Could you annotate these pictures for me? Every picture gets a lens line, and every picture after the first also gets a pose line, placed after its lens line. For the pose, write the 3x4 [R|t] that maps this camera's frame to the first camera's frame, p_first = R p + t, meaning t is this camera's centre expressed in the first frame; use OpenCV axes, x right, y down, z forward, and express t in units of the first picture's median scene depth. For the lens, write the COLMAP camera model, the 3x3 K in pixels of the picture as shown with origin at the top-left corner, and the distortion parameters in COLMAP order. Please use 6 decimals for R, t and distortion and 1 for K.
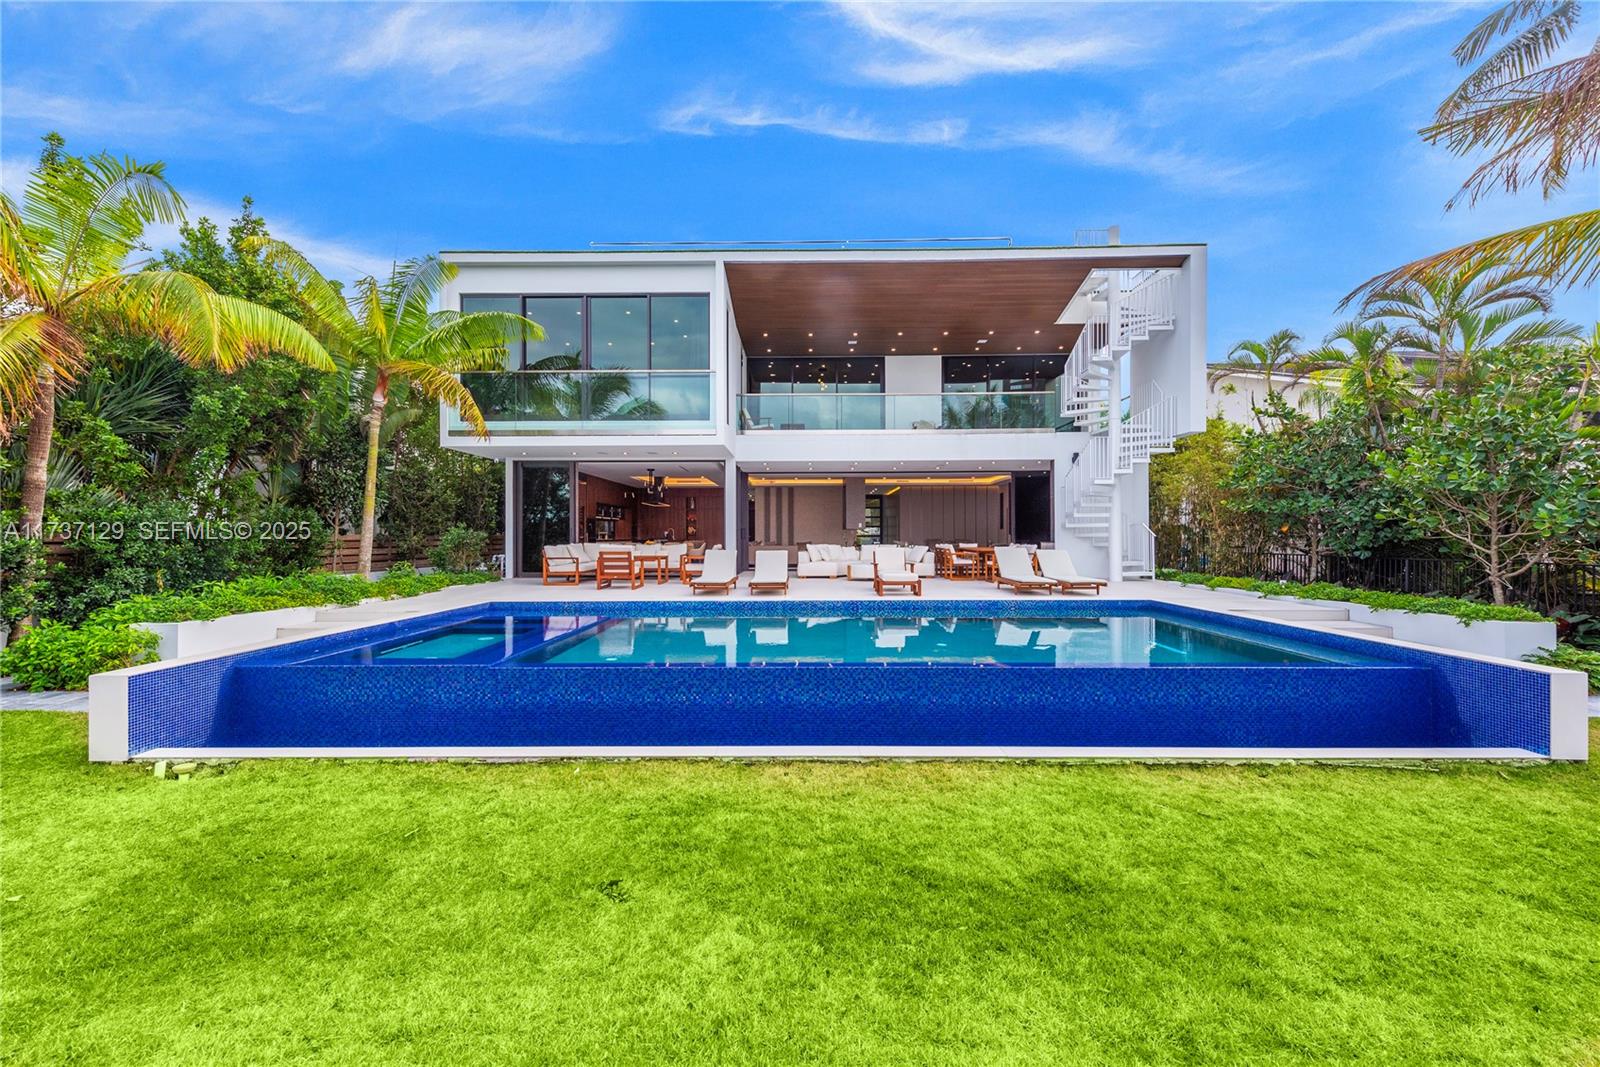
lens RADIAL K [[622.5, 0, 799.5], [0, 622.5, 541.5], [0, 0, 1]] dist [0.002209, 0.000000]
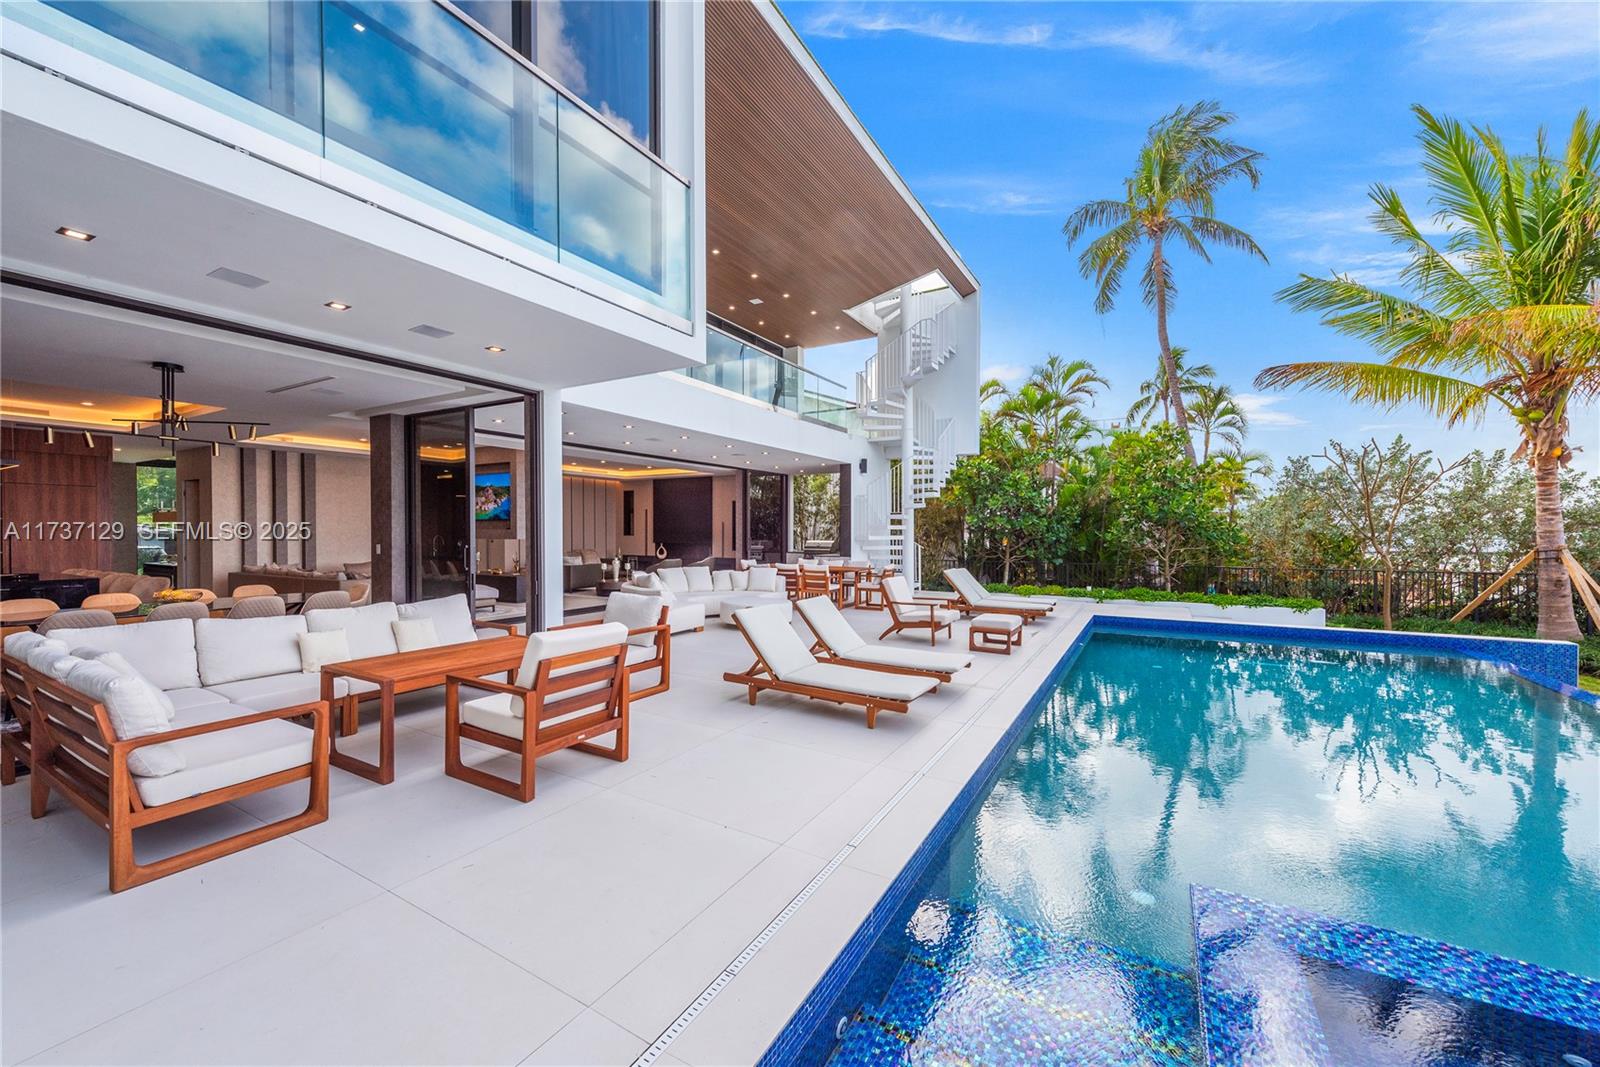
lens RADIAL K [[622.5, 0, 799.5], [0, 622.5, 541.5], [0, 0, 1]] dist [0.002209, 0.000000]
pose [[0.487310, -0.011873, 0.873148, -0.460620], [0.005877, 0.999930, 0.010317, -0.034053], [-0.873209, 0.000104, 0.487346, 0.709316]]
